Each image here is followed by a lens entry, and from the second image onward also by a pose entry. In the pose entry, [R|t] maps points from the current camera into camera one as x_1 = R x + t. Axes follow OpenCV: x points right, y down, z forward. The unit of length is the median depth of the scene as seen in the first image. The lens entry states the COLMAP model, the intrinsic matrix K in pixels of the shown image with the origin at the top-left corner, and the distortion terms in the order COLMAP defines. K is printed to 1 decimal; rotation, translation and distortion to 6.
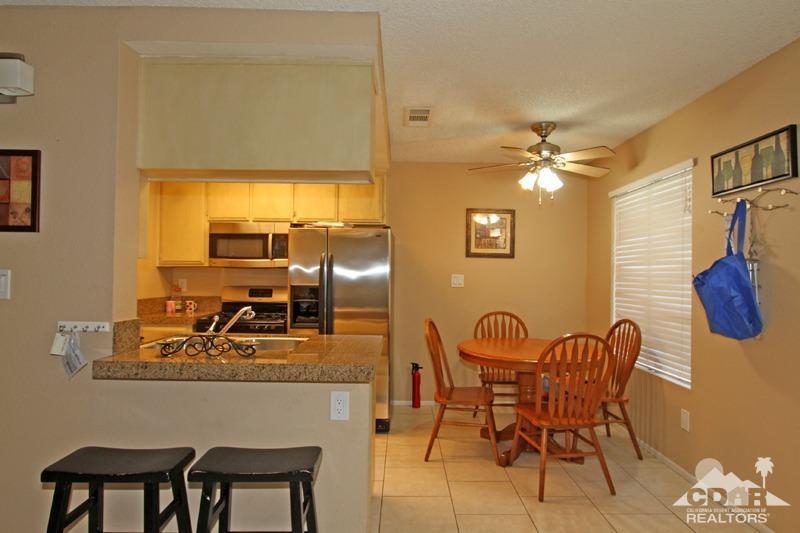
lens RADIAL K [[461.7, 0, 408.8], [0, 461.7, 278.0], [0, 0, 1]] dist [-0.006807, 0.001004]
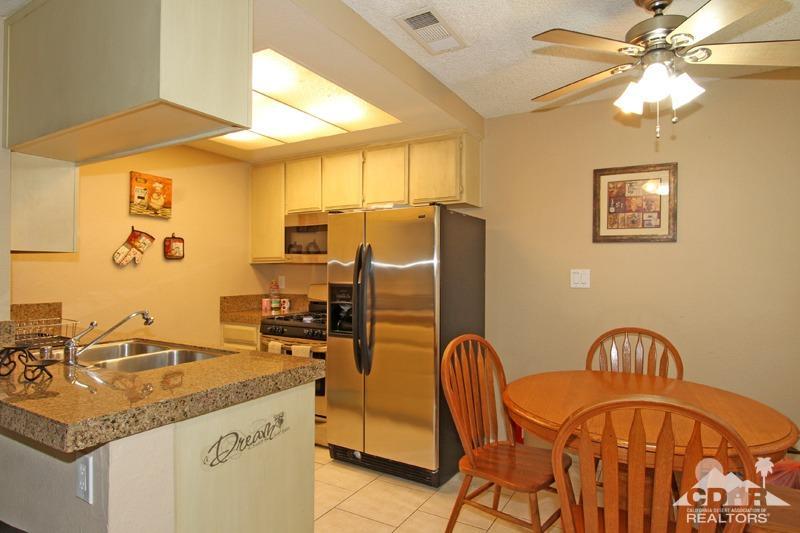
lens RADIAL K [[461.7, 0, 408.8], [0, 461.7, 278.0], [0, 0, 1]] dist [-0.006807, 0.001004]
pose [[0.861998, 0.001423, -0.506910, 0.251712], [0.000712, 0.999992, 0.004017, 0.002397], [0.506912, -0.003823, 0.861990, 0.318196]]
